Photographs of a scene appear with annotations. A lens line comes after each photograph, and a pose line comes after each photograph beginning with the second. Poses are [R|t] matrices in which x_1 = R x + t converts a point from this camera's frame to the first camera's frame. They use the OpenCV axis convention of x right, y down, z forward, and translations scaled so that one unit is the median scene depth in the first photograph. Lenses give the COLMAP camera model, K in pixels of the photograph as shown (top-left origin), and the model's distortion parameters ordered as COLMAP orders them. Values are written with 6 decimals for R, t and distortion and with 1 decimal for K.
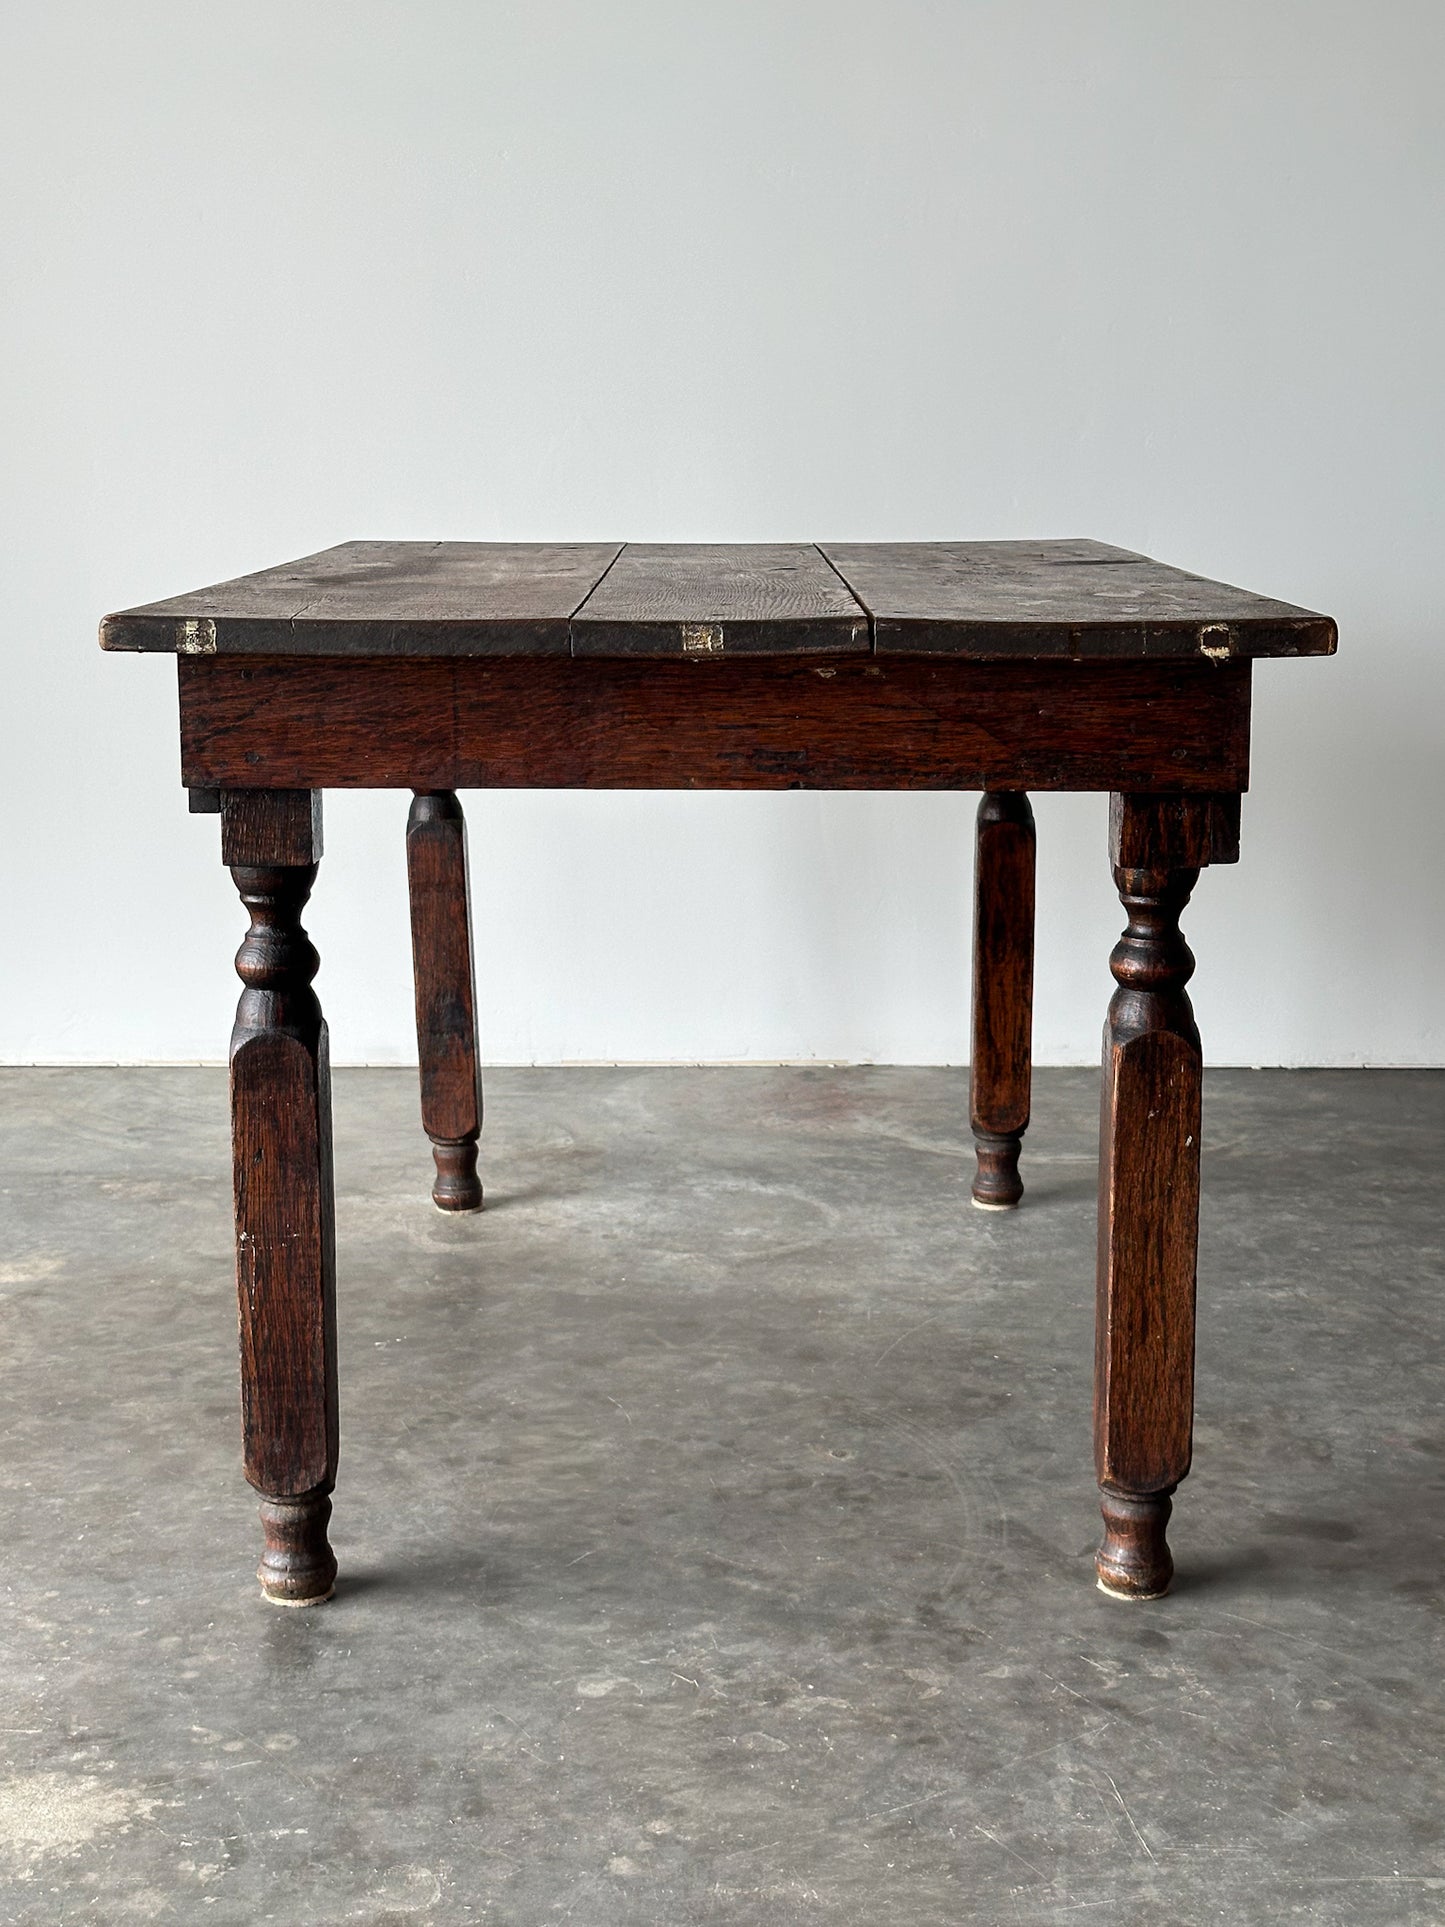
lens RADIAL K [[2741.2, 0, 749.0], [0, 2741.2, 973.1], [0, 0, 1]] dist [0.029689, 0.000000]
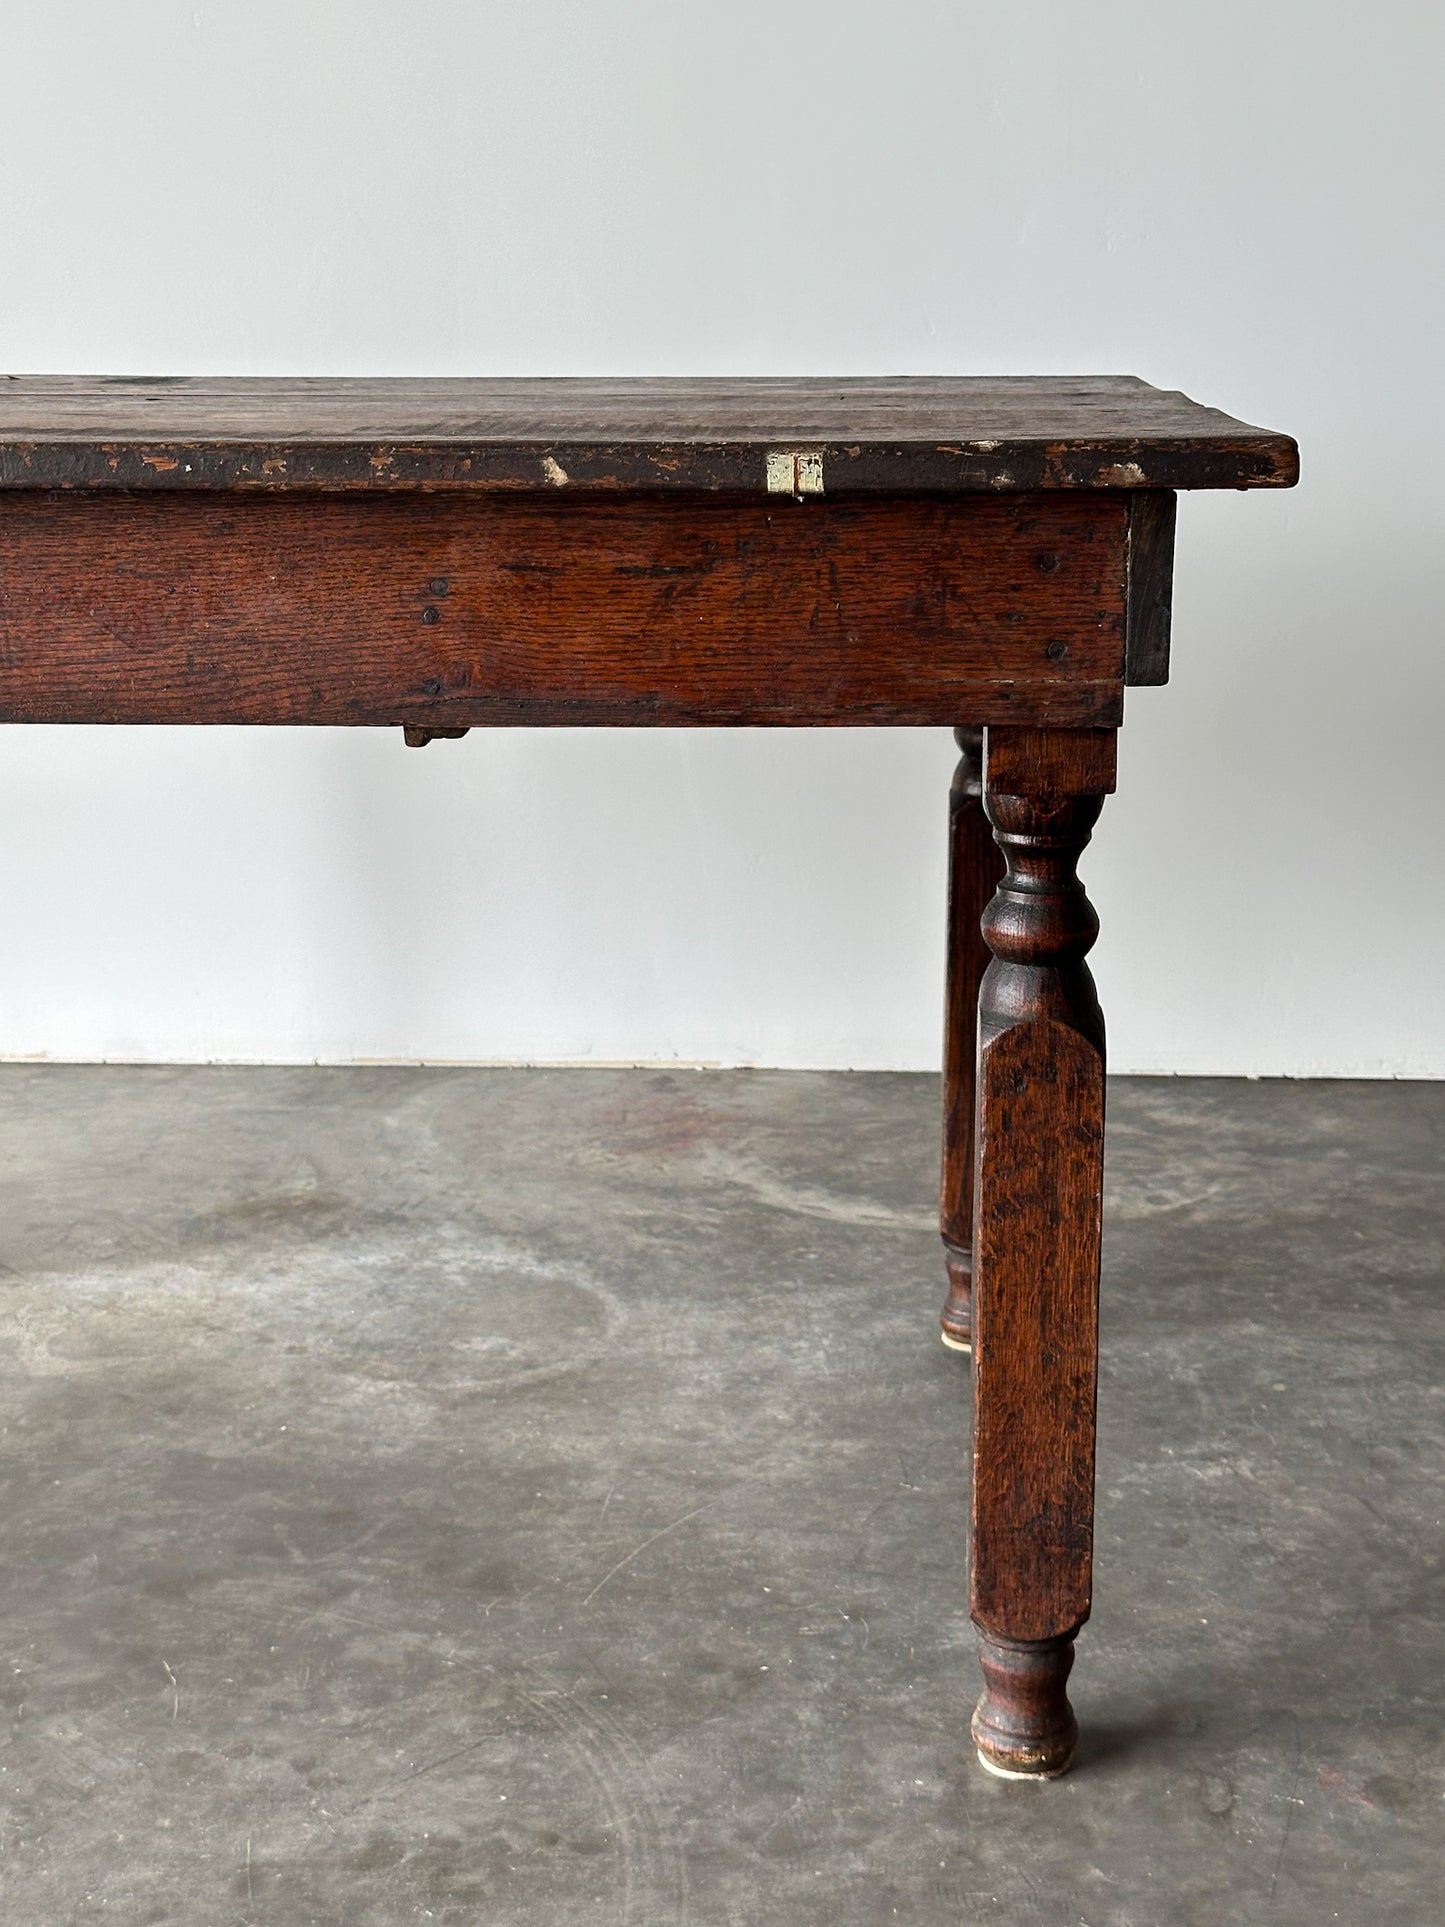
lens RADIAL K [[2741.2, 0, 749.5], [0, 2741.2, 1012.7], [0, 0, 1]] dist [0.029689, 0.000000]
pose [[0.998894, 0.010741, -0.045768, 0.114264], [-0.007859, 0.998001, 0.062703, -0.044017], [0.046350, -0.062274, 0.996982, 0.331171]]
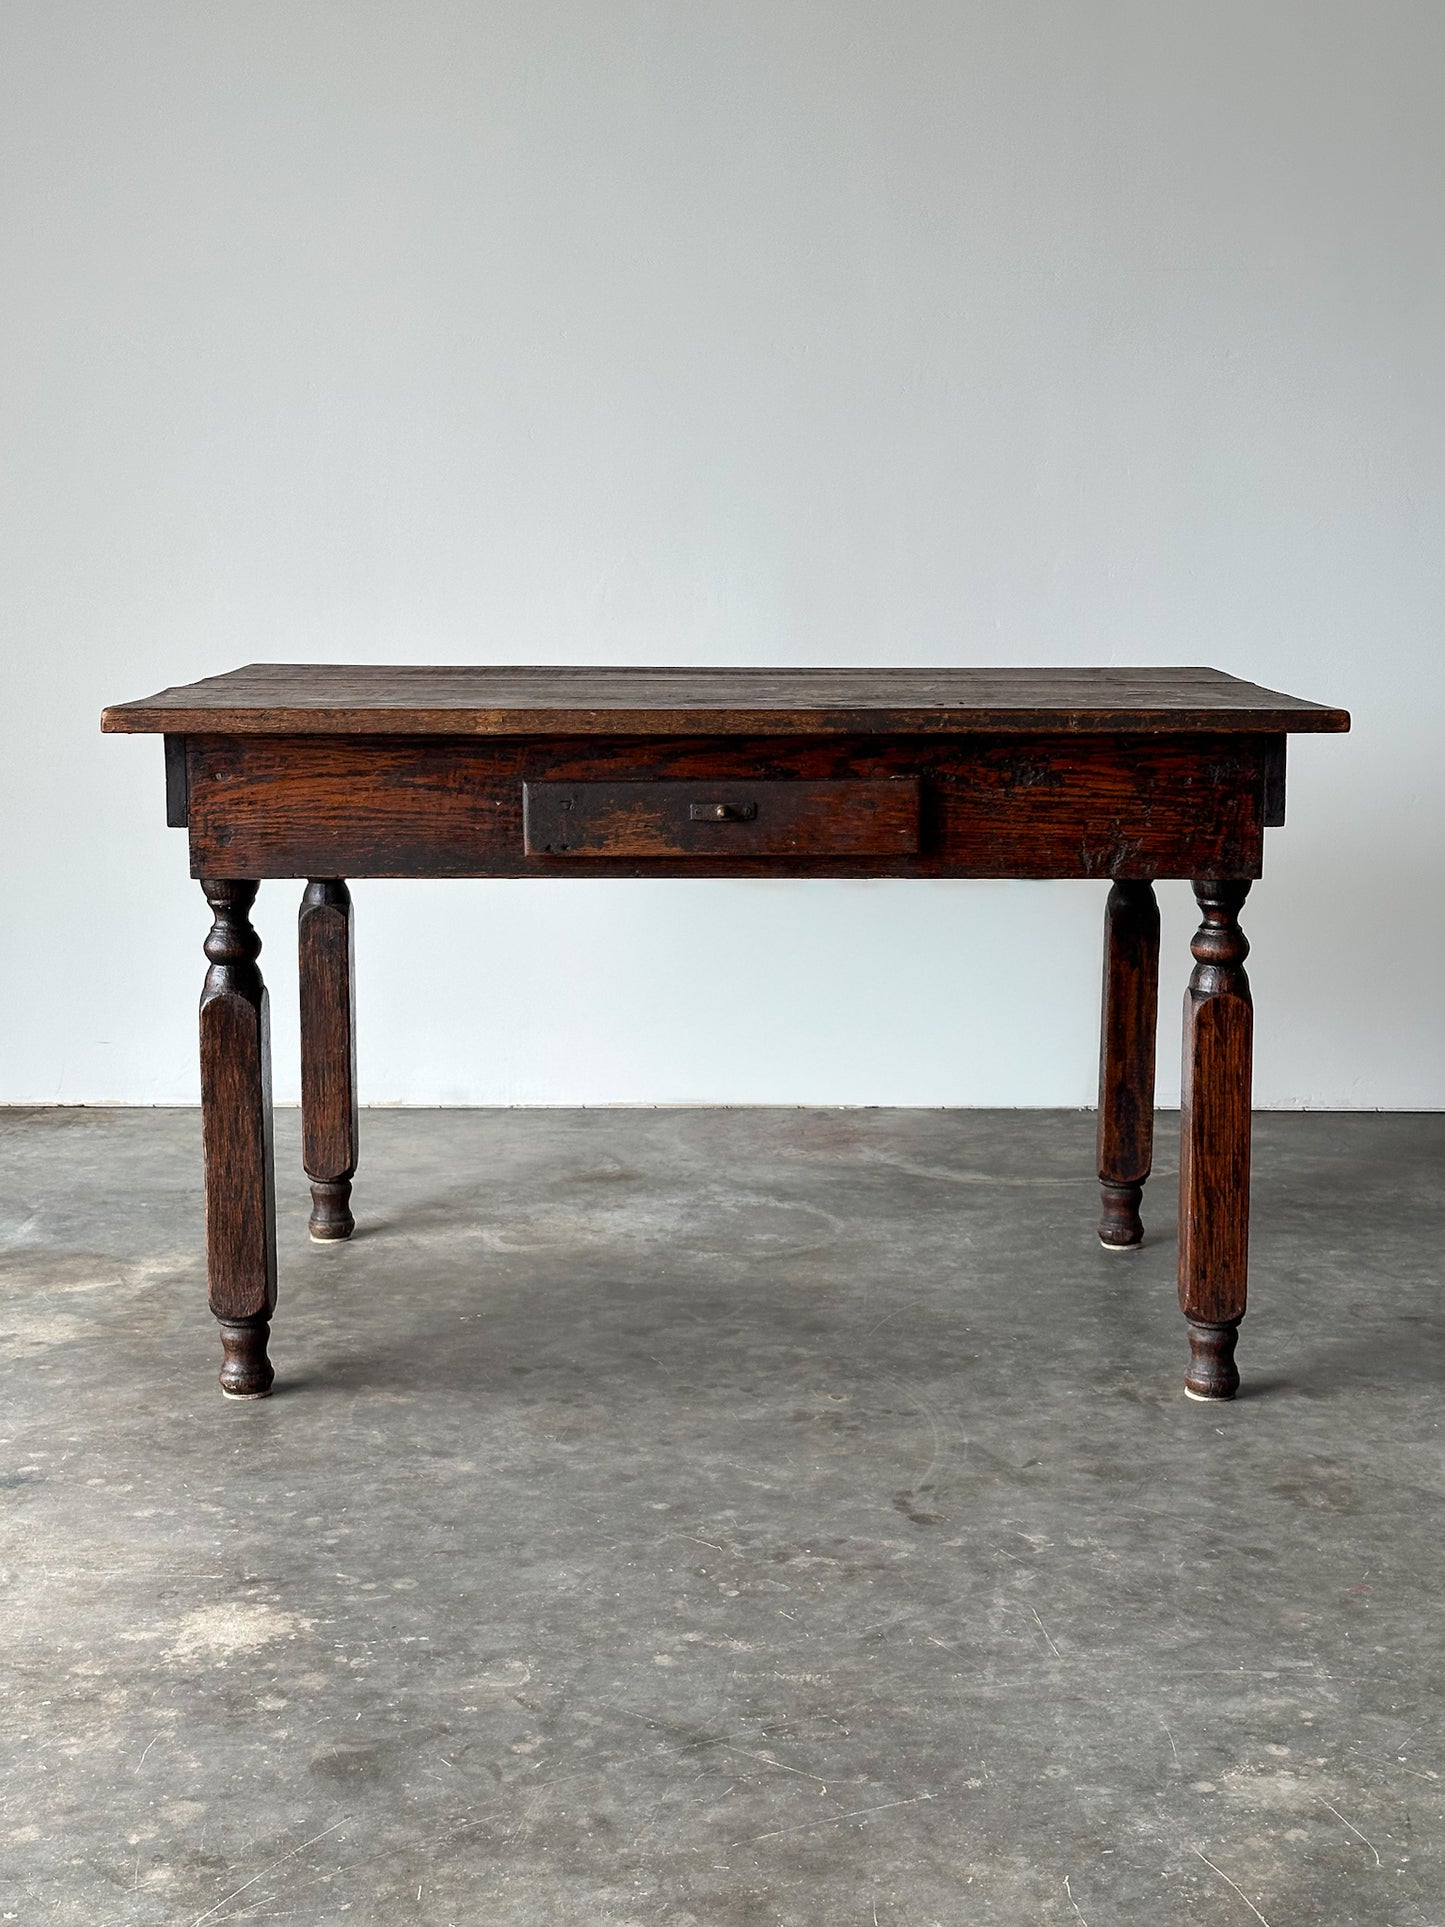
lens RADIAL K [[2741.2, 0, 755.3], [0, 2741.2, 924.1], [0, 0, 1]] dist [0.029689, 0.000000]
pose [[0.999947, 0.001214, -0.010183, 0.007493], [-0.001729, 0.998716, -0.050632, 0.021349], [0.010109, 0.050646, 0.998665, -0.230463]]
